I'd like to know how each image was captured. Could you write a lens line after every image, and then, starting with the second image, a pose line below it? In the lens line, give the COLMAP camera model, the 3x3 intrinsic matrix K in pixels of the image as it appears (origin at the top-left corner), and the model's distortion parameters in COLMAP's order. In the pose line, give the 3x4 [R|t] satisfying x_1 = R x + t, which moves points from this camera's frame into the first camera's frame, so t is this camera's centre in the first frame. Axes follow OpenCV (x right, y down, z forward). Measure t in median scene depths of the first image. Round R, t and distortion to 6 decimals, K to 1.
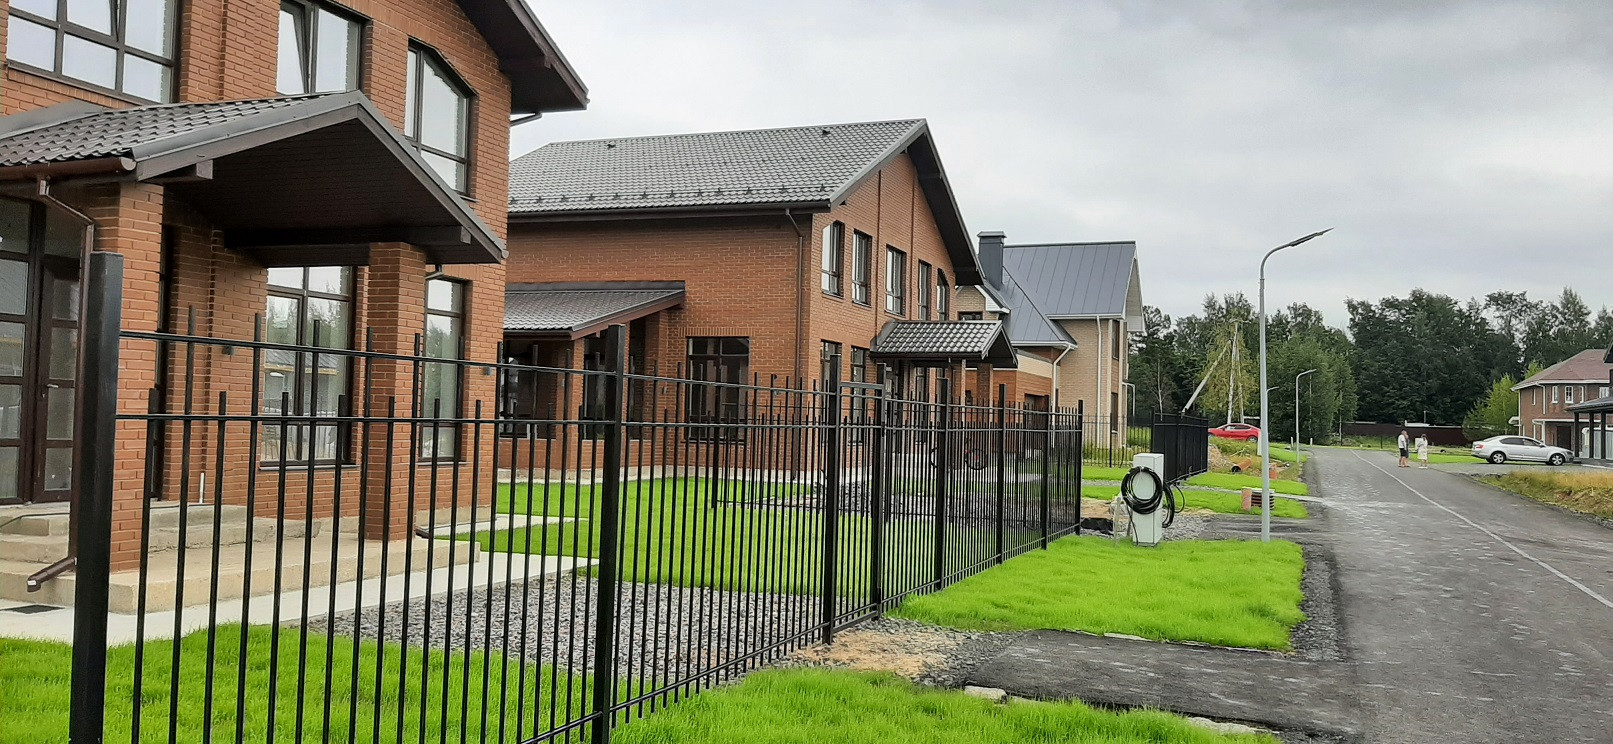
lens RADIAL K [[1247.7, 0, 806.2], [0, 1247.7, 378.5], [0, 0, 1]] dist [0.073041, -0.136738]
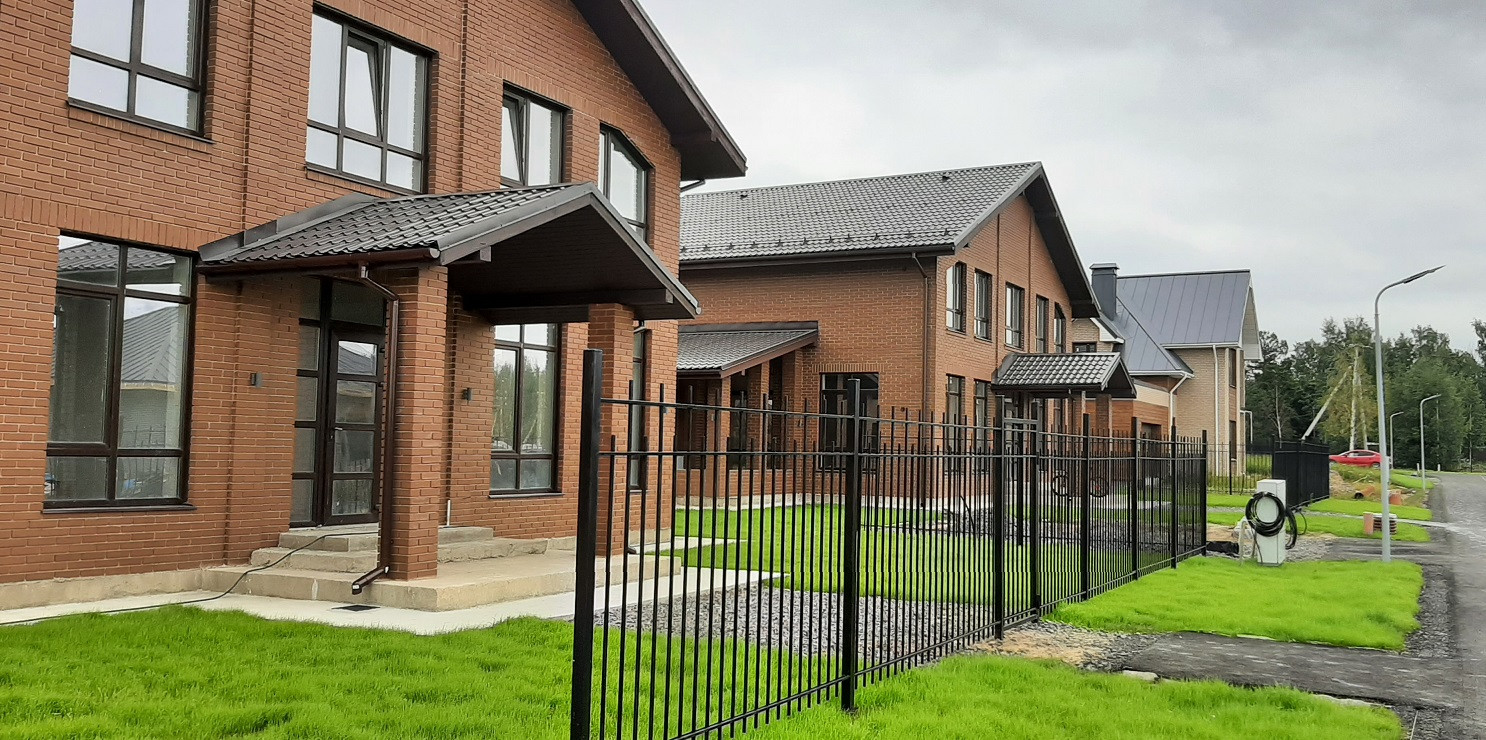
lens RADIAL K [[1242.4, 0, 793.6], [0, 1242.4, 367.6], [0, 0, 1]] dist [0.071712, -0.109644]
pose [[0.995563, -0.013945, -0.093058, -0.029788], [0.010896, 0.999389, -0.033200, -0.004517], [0.093464, 0.032039, 0.995107, -0.099810]]
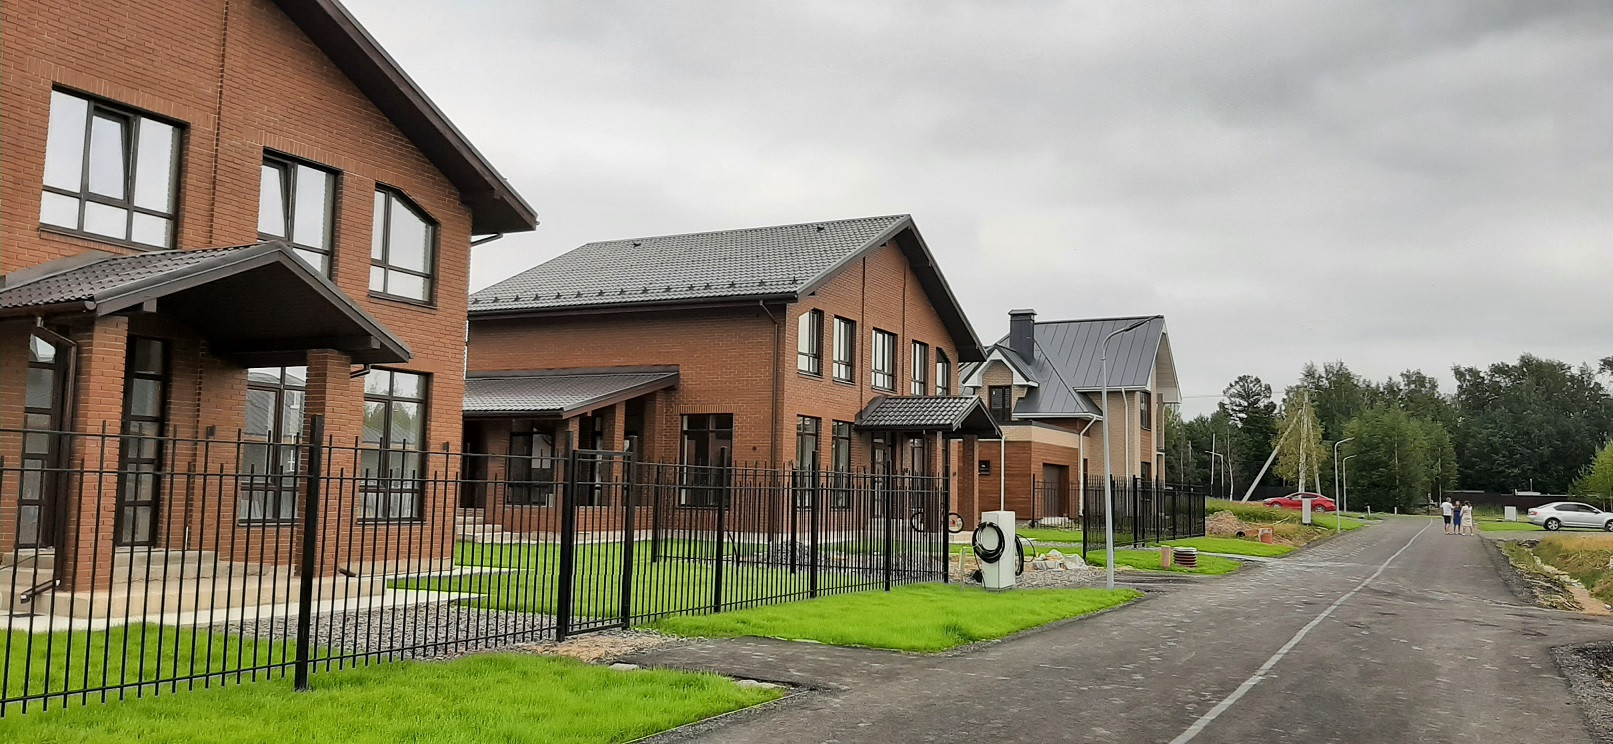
lens RADIAL K [[1247.7, 0, 814.8], [0, 1247.7, 369.3], [0, 0, 1]] dist [0.073041, -0.136738]
pose [[0.995619, -0.015825, -0.092158, 0.200249], [0.009684, 0.997726, -0.066703, 0.003863], [0.093004, 0.065519, 0.993508, -0.169964]]
